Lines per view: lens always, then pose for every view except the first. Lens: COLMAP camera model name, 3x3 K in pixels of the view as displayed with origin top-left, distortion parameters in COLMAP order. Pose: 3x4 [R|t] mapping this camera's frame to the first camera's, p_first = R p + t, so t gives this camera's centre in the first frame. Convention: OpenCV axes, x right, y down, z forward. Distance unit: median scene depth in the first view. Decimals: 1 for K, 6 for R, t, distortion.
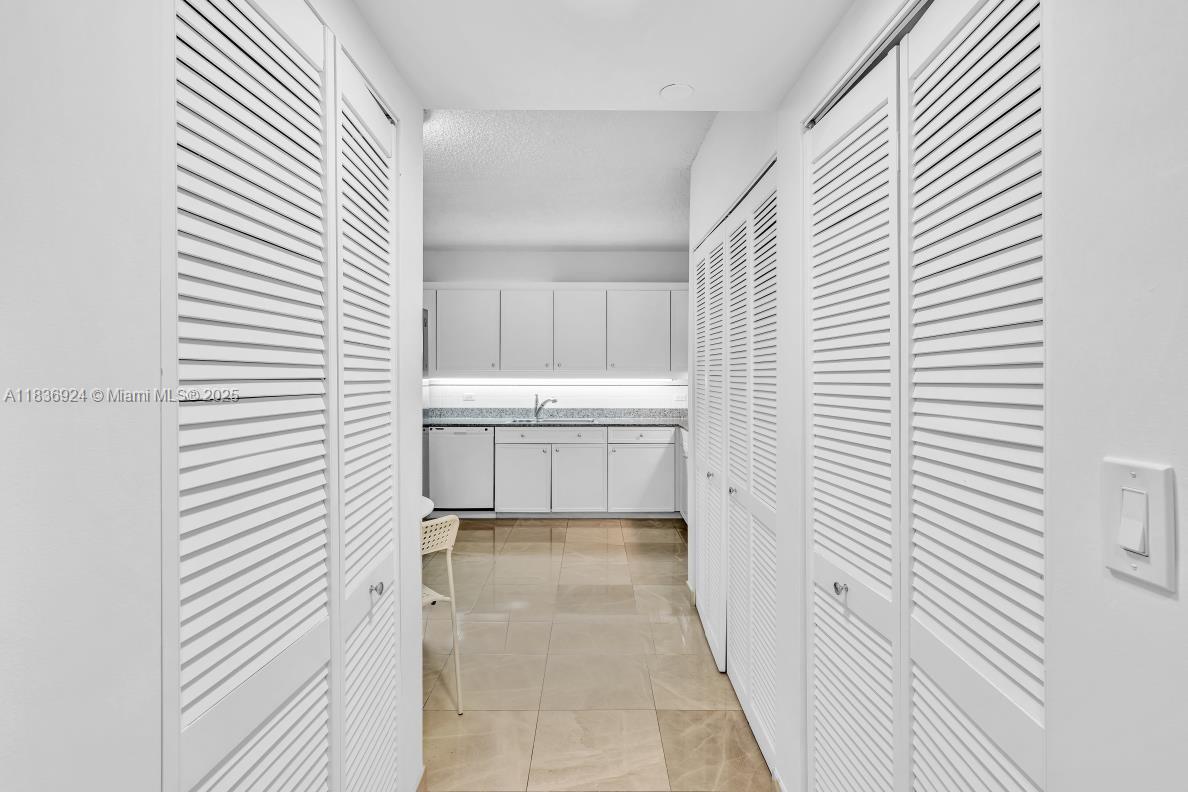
lens RADIAL K [[613.8, 0, 597.0], [0, 613.8, 370.4], [0, 0, 1]] dist [-0.002469, 0.001271]
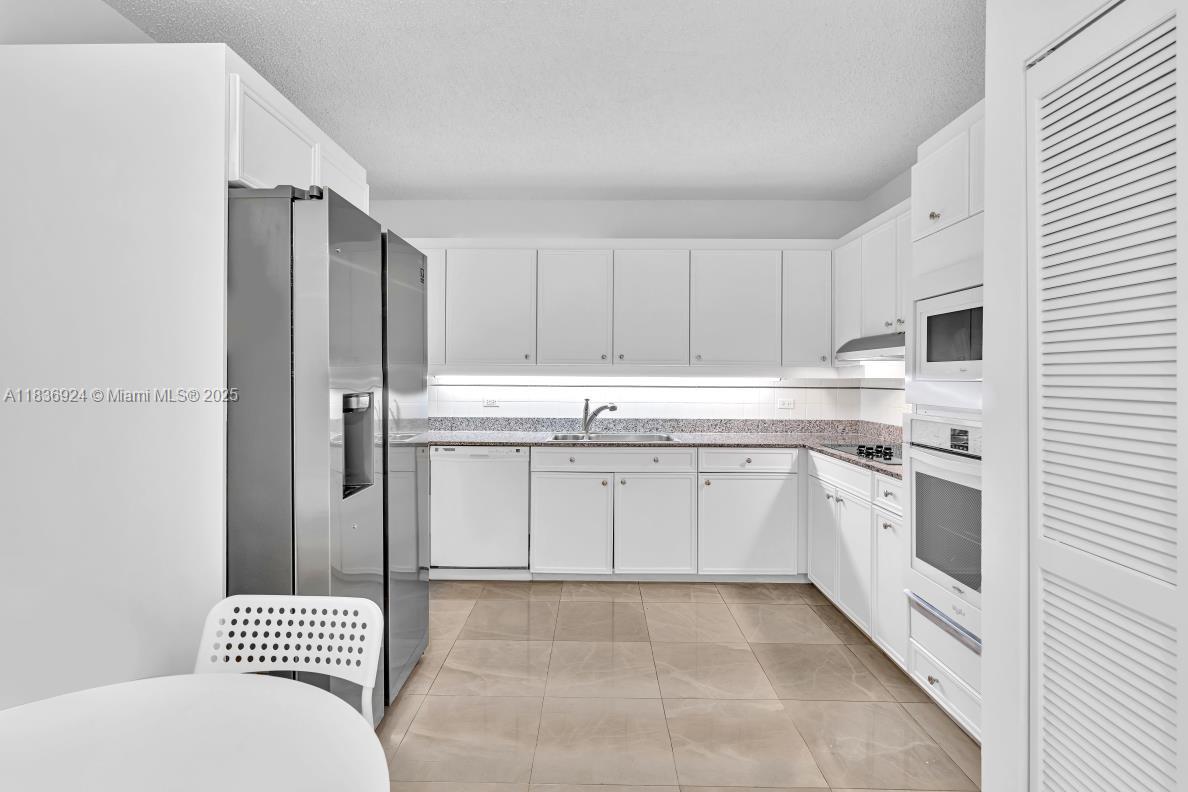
lens RADIAL K [[553.7, 0, 595.7], [0, 553.7, 377.4], [0, 0, 1]] dist [-0.003292, -0.000235]
pose [[0.999935, 0.003790, -0.010773, -0.085551], [-0.003793, 0.999993, -0.000278, 0.015101], [0.010772, 0.000319, 0.999942, 0.378708]]
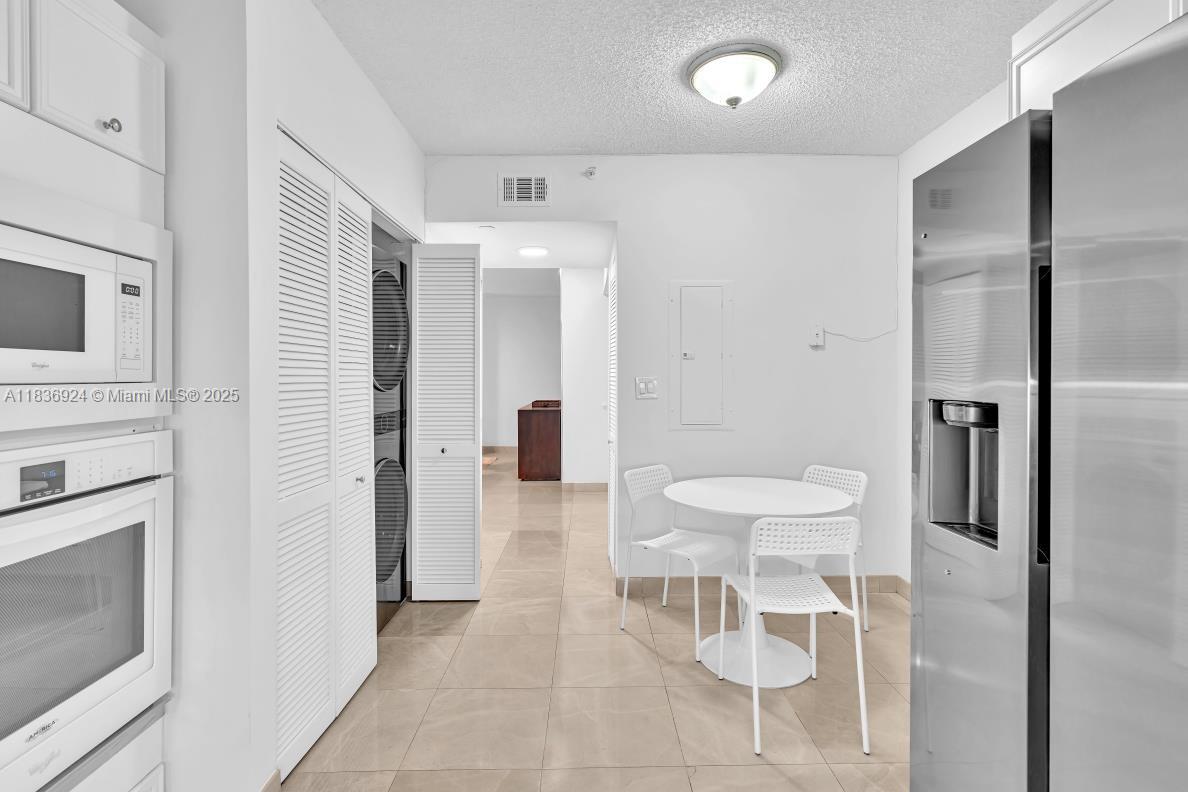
lens RADIAL K [[553.7, 0, 595.7], [0, 553.7, 377.4], [0, 0, 1]] dist [-0.003292, -0.000235]
pose [[-0.999934, 0.000296, -0.011512, -0.068485], [0.000294, 1.000000, 0.000154, 0.014451], [0.011512, 0.000151, -0.999934, 0.911987]]
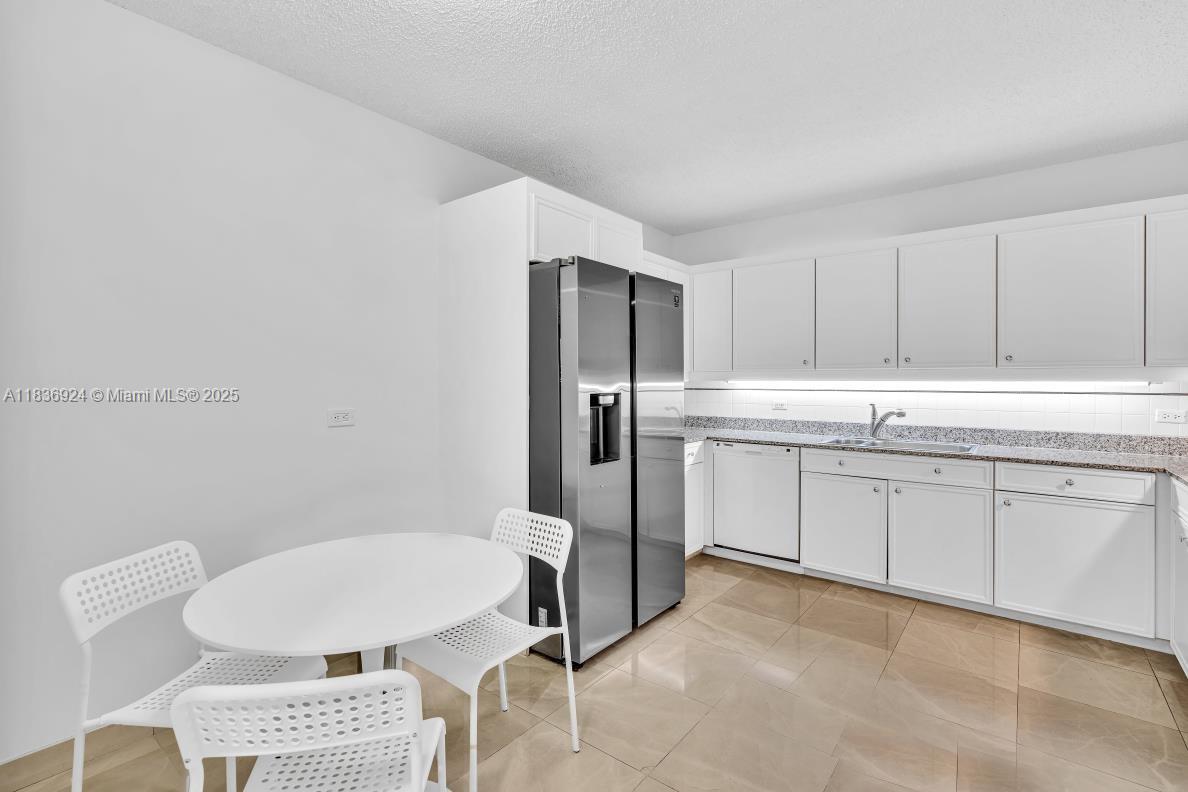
lens RADIAL K [[552.6, 0, 597.3], [0, 552.6, 385.1], [0, 0, 1]] dist [0.000382, 0.000522]
pose [[0.784770, 0.003323, -0.619779, 0.045319], [0.000030, 0.999985, 0.005400, 0.015394], [0.619788, -0.004256, 0.784758, 0.337233]]
